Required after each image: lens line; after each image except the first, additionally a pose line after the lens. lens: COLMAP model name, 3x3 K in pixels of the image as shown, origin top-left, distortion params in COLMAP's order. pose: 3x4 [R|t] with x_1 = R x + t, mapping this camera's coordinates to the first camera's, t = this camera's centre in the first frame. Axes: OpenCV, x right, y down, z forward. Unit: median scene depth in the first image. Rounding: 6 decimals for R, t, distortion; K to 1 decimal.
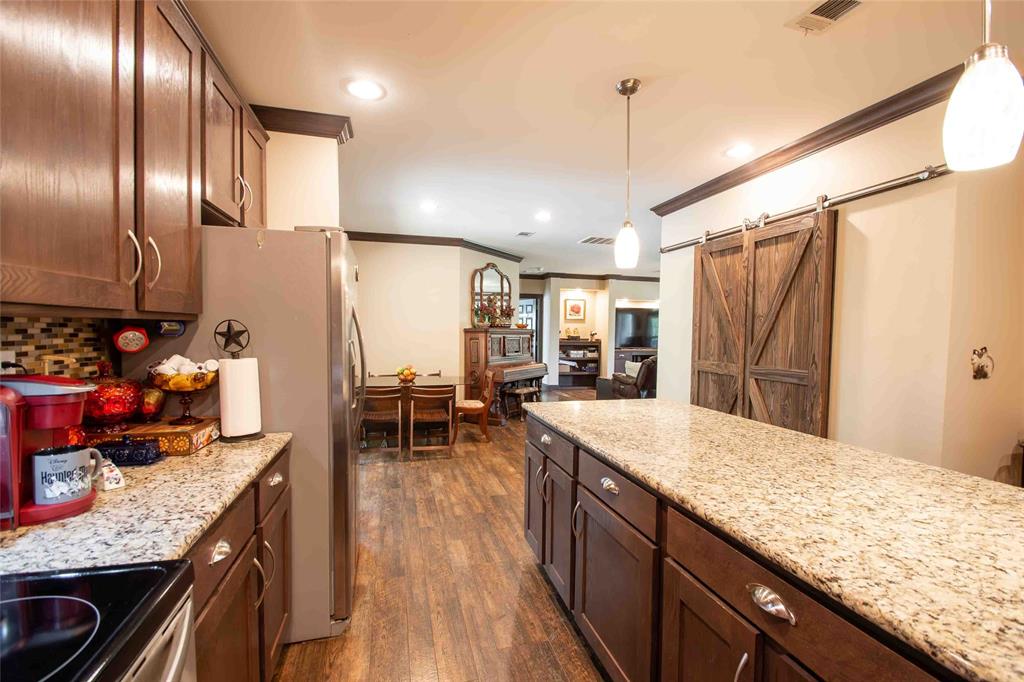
lens RADIAL K [[442.0, 0, 504.5], [0, 442.0, 345.3], [0, 0, 1]] dist [-0.019088, -0.000782]
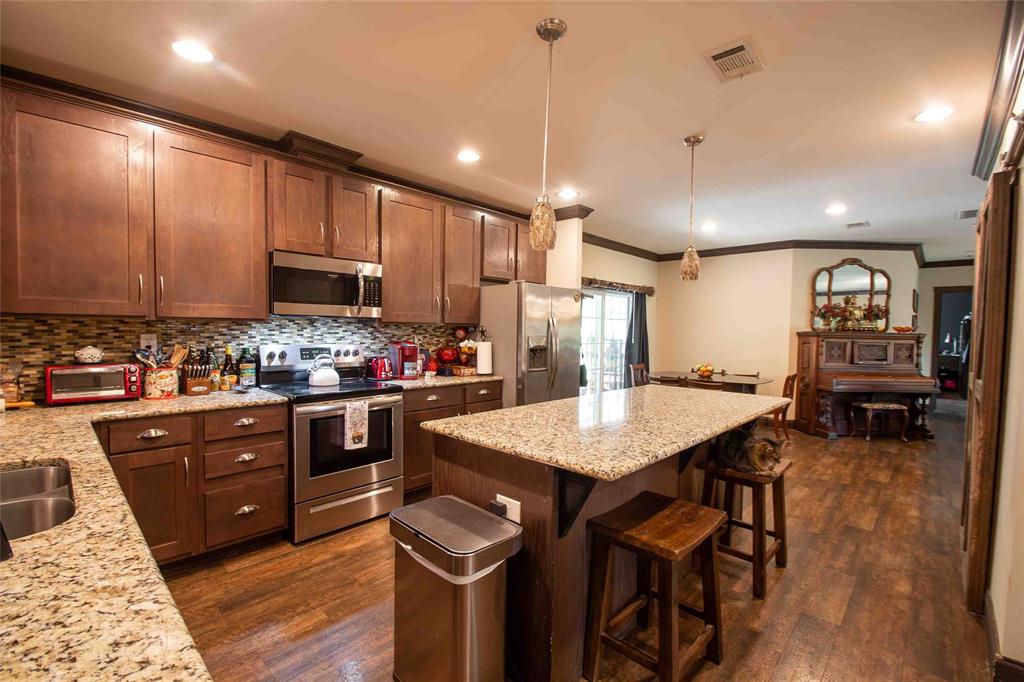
lens RADIAL K [[442.0, 0, 504.5], [0, 442.0, 345.3], [0, 0, 1]] dist [-0.019088, -0.000782]
pose [[0.515628, 0.024577, -0.856460, 0.407774], [-0.036341, 0.999316, 0.006798, 0.007512], [0.856042, 0.027619, 0.516169, -0.040788]]
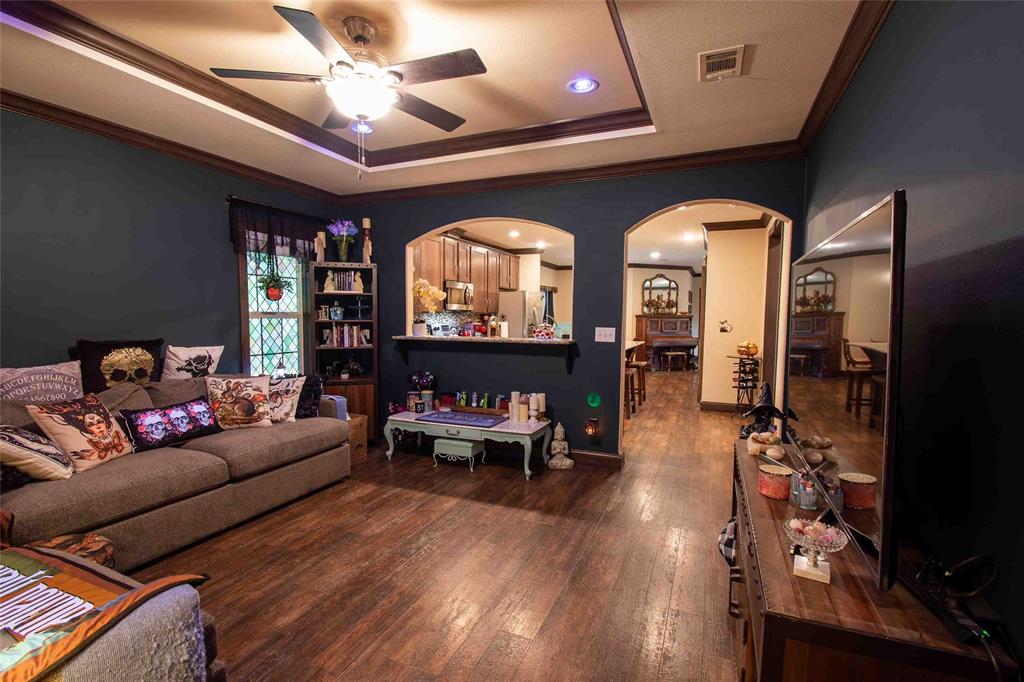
lens RADIAL K [[442.0, 0, 504.5], [0, 442.0, 345.3], [0, 0, 1]] dist [-0.019088, -0.000782]
pose [[0.774399, 0.035509, -0.631701, 0.626211], [-0.017818, 0.999252, 0.034326, 0.031404], [0.632447, -0.015326, 0.774452, -0.694972]]
